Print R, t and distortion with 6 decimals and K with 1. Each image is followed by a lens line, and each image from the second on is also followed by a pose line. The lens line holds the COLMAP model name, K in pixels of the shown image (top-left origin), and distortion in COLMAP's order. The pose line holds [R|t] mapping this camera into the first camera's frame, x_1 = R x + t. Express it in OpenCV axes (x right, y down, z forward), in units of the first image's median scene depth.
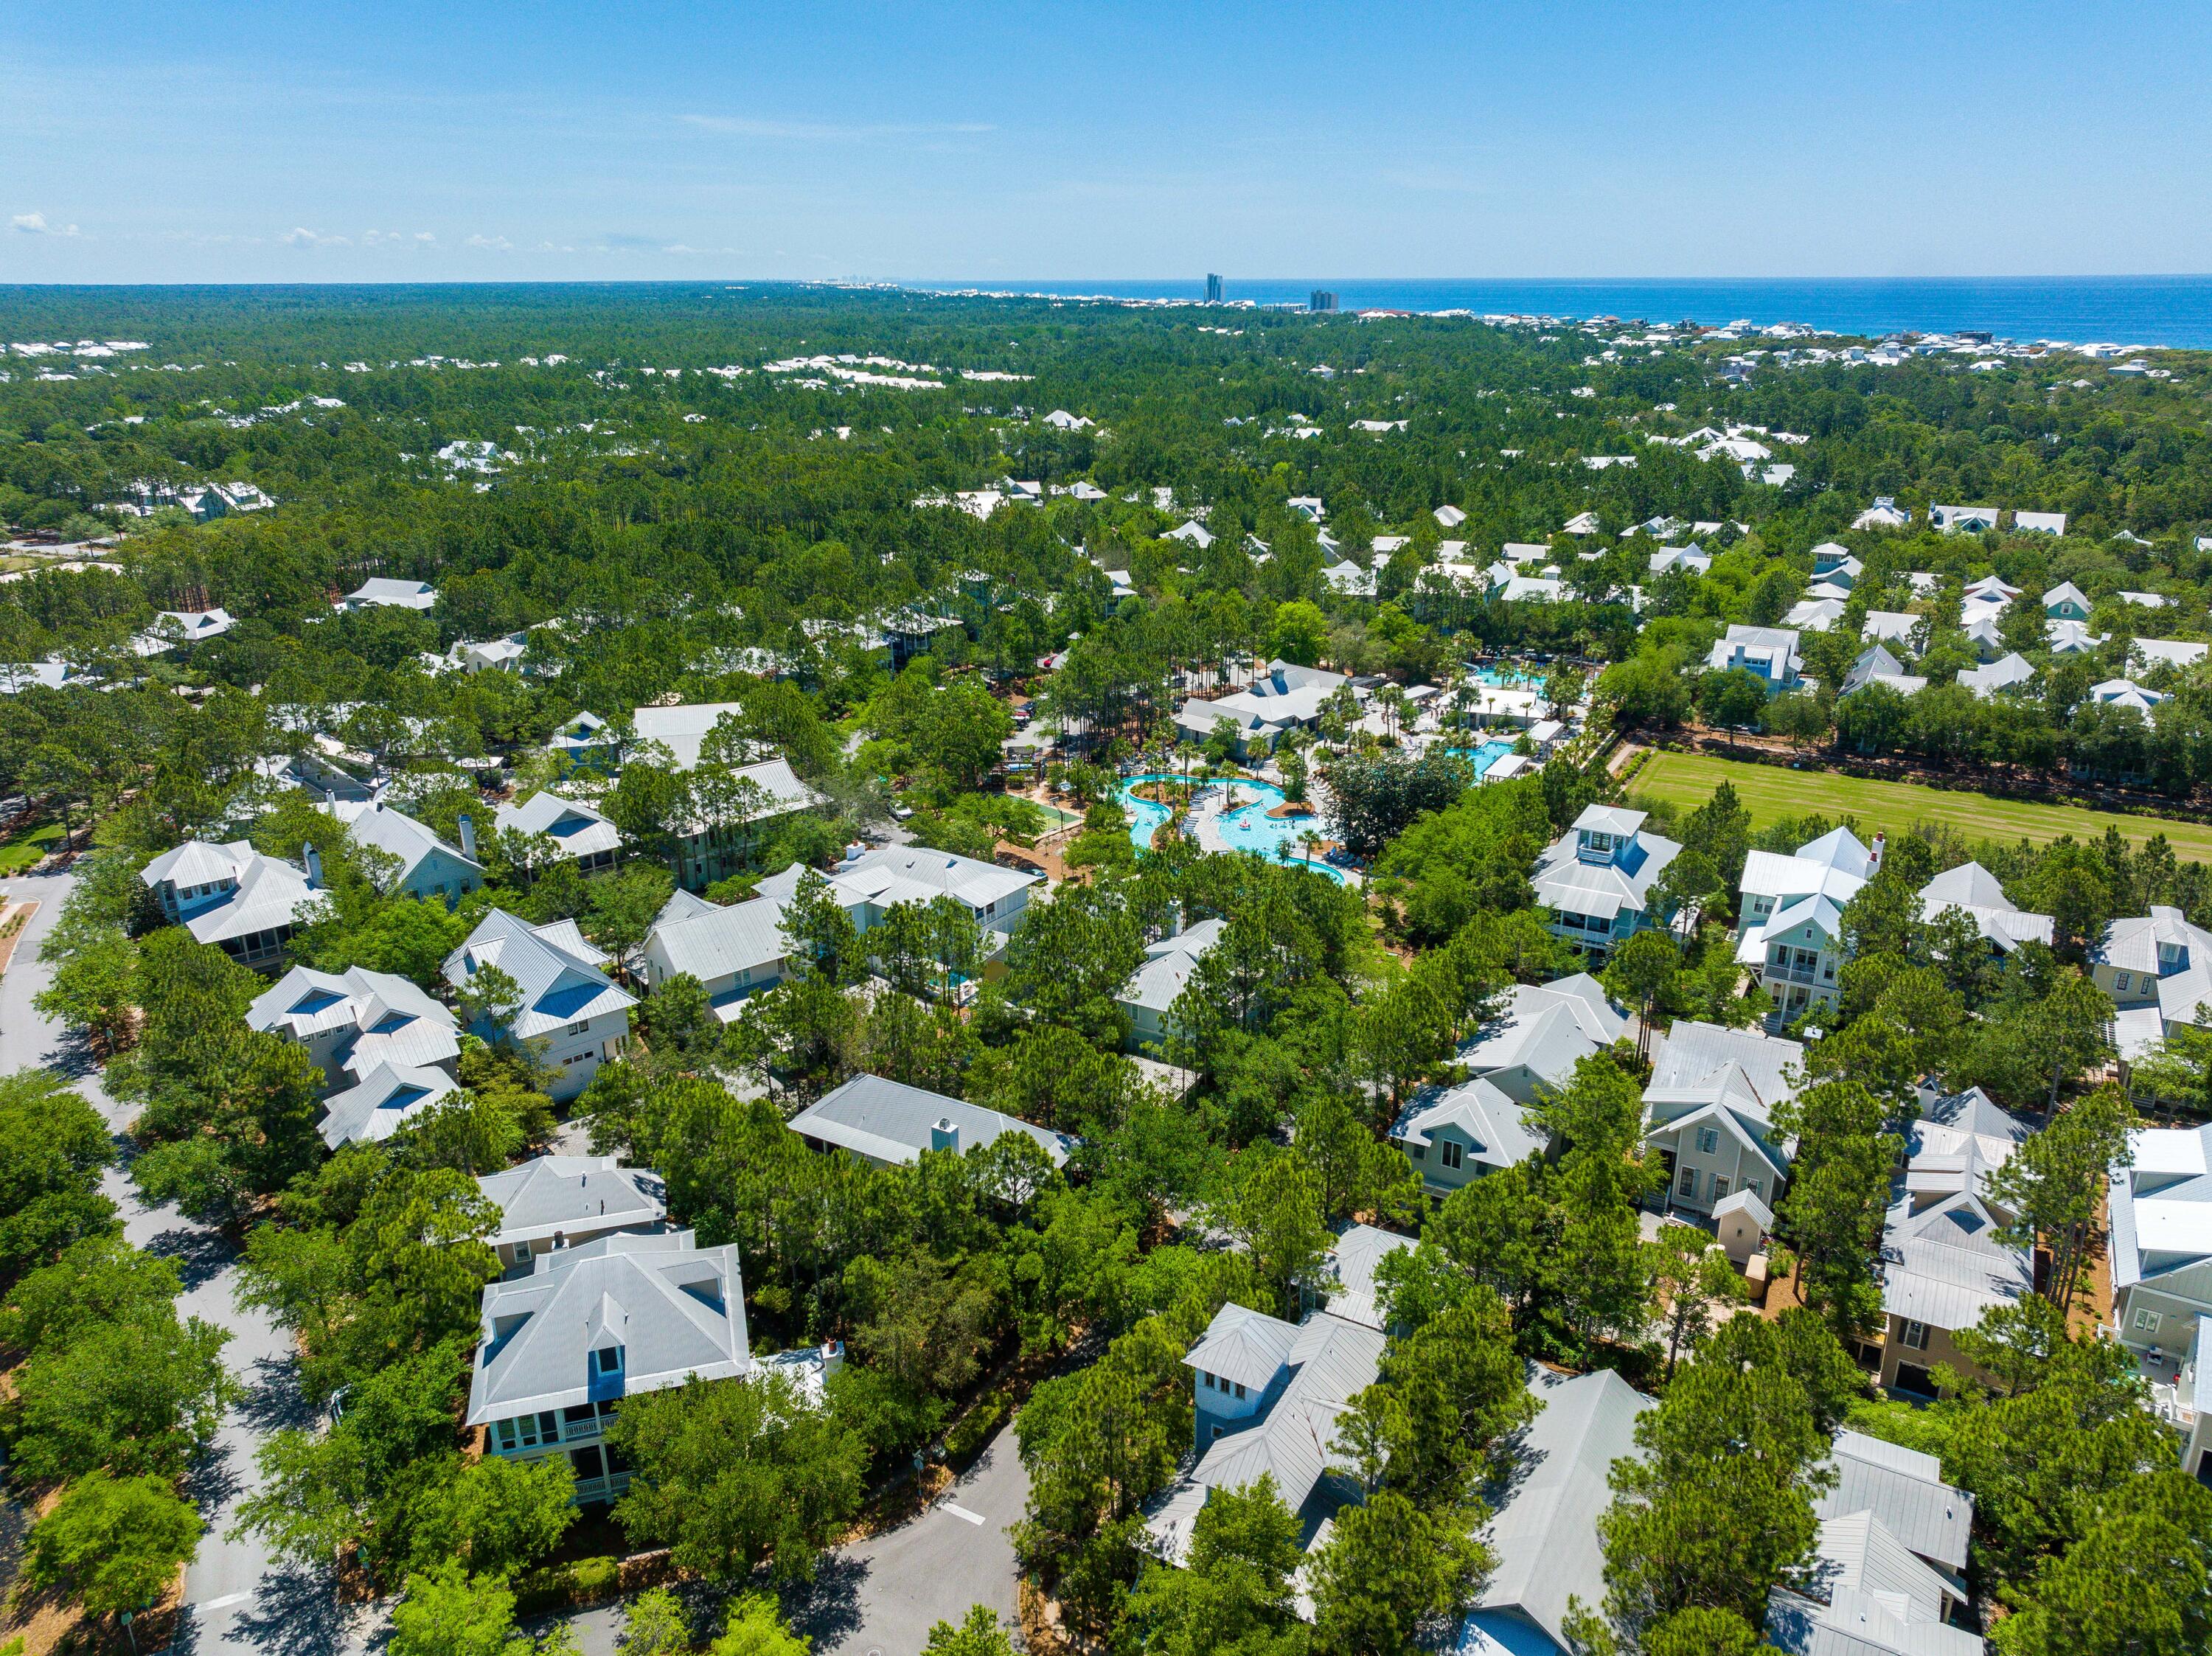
lens RADIAL K [[1532.7, 0, 1106.0], [0, 1532.7, 828.0], [0, 0, 1]] dist [-0.004301, -0.000540]
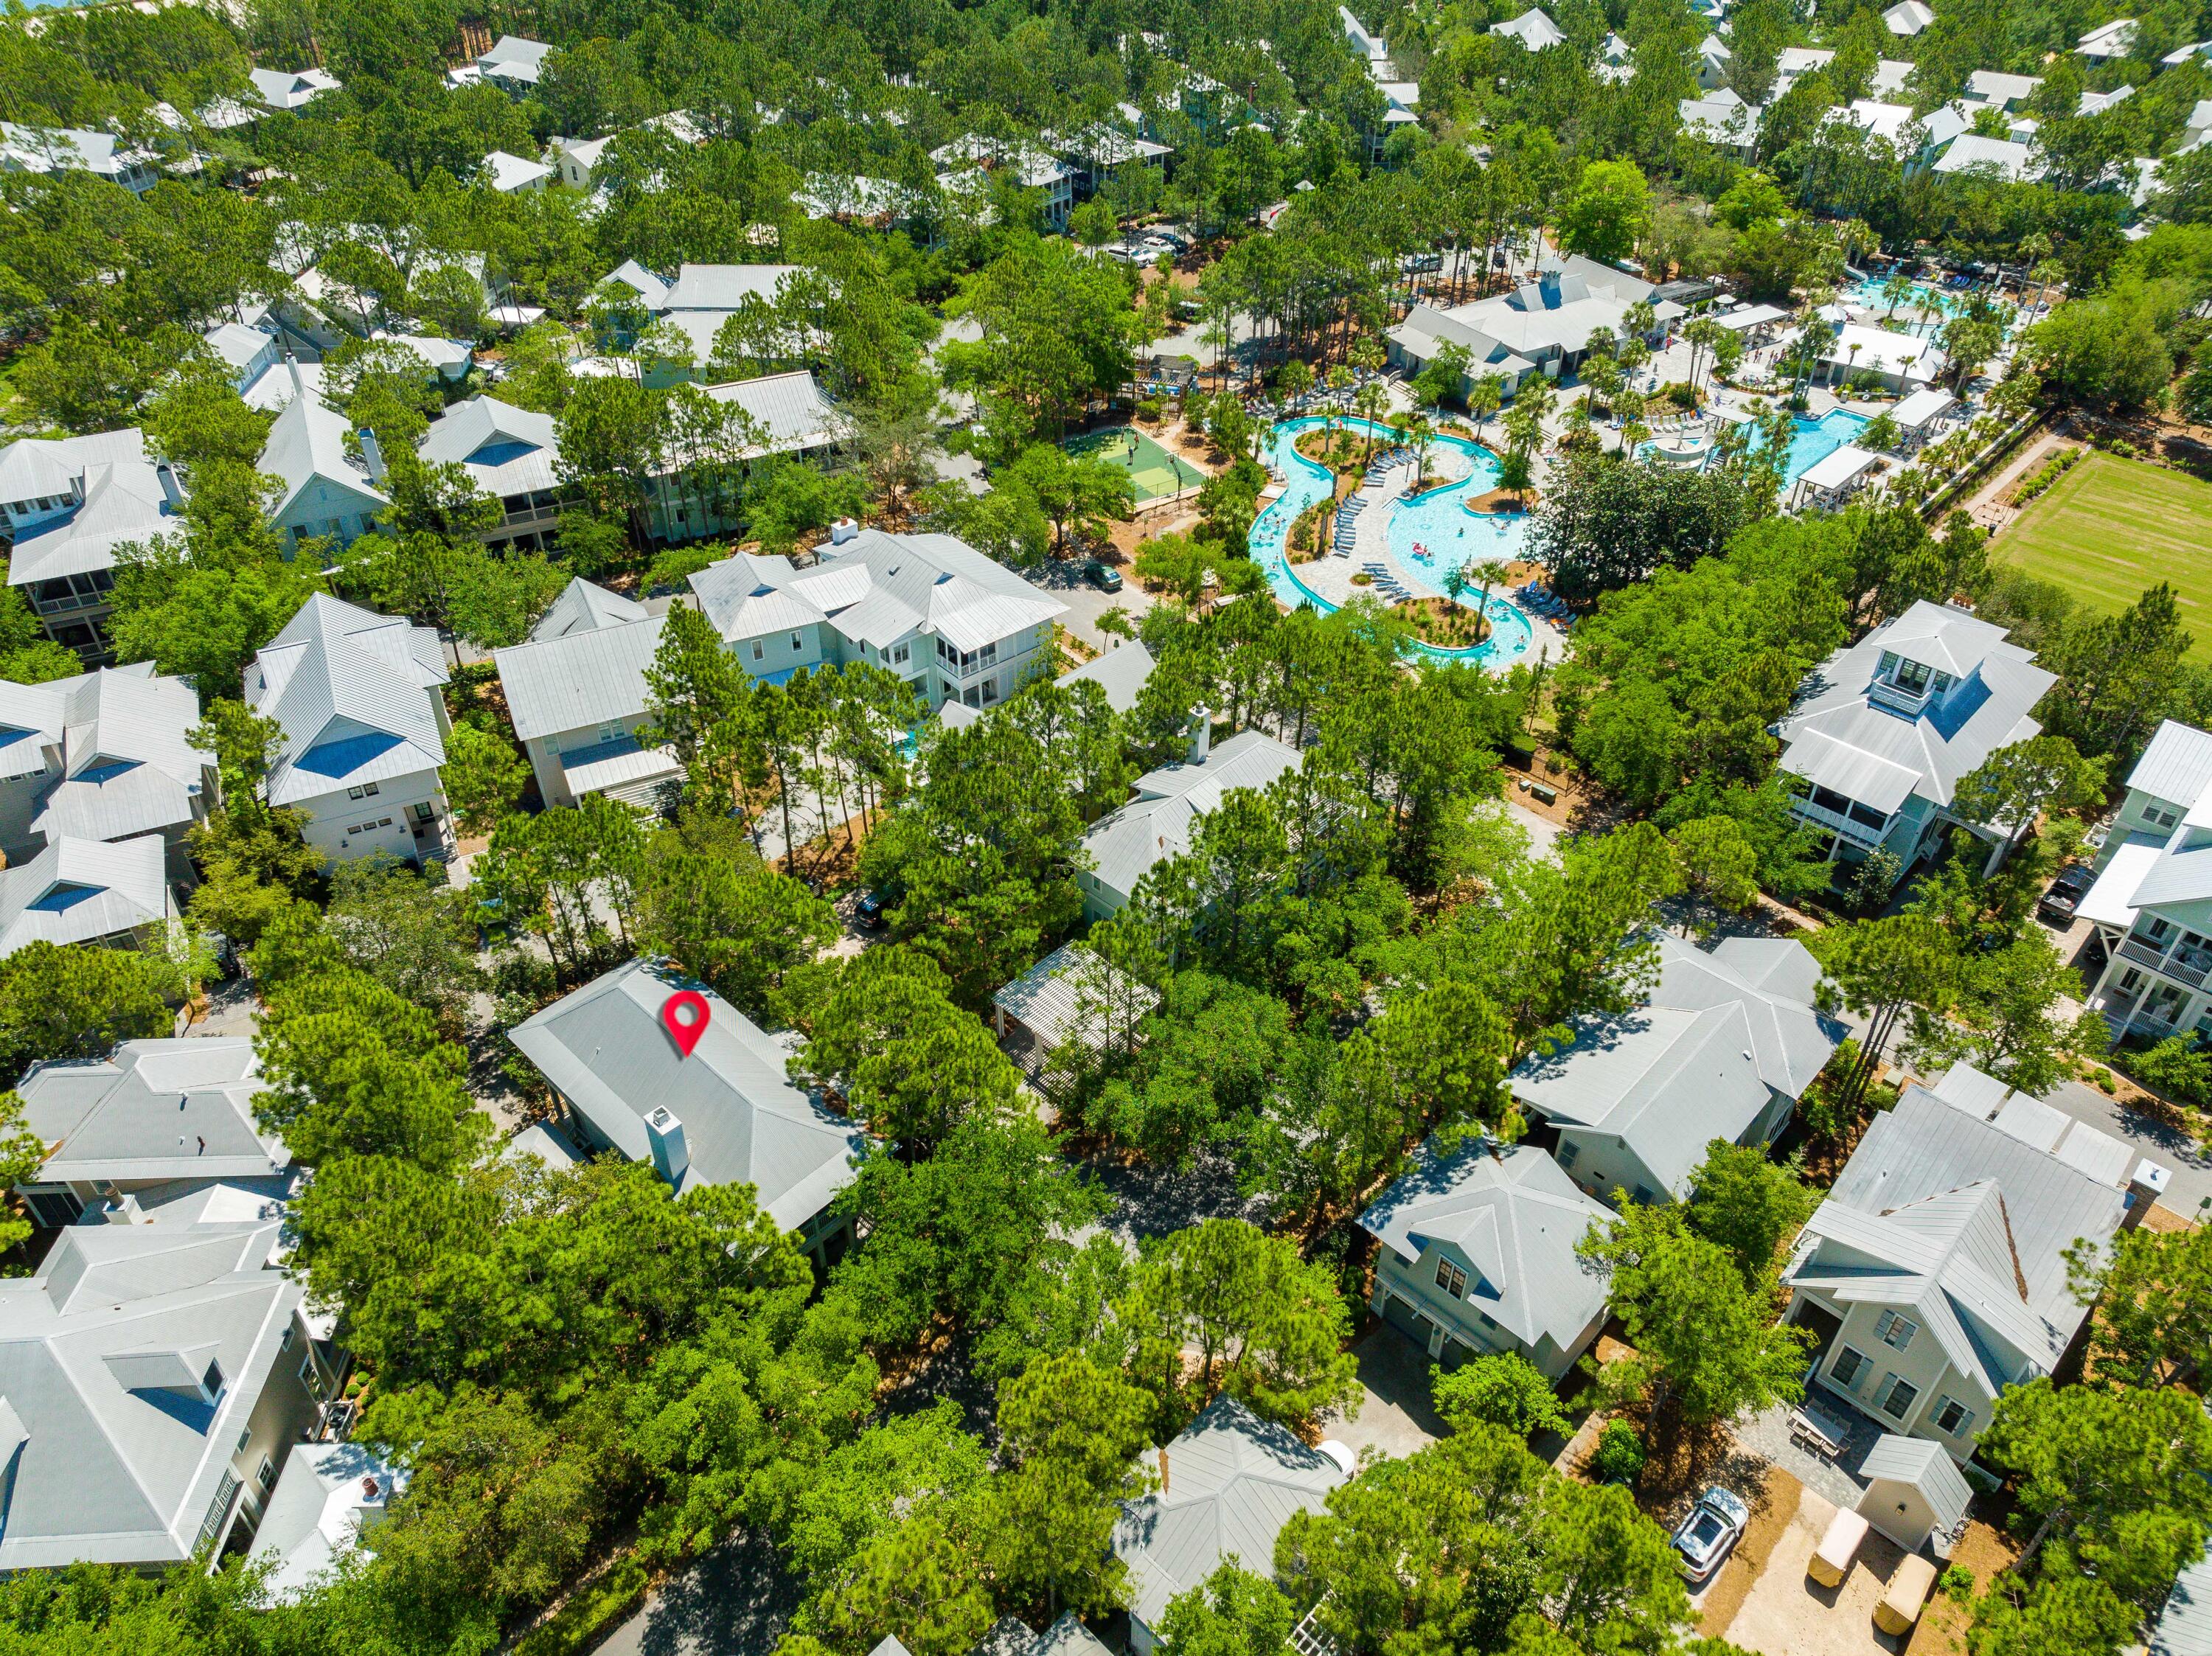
lens RADIAL K [[1532.7, 0, 1106.0], [0, 1532.7, 828.0], [0, 0, 1]] dist [-0.004301, -0.000540]
pose [[0.969778, 0.158720, -0.185306, 0.086200], [-0.091806, 0.941048, 0.325578, -0.074342], [0.226058, -0.298726, 0.927179, 0.216377]]
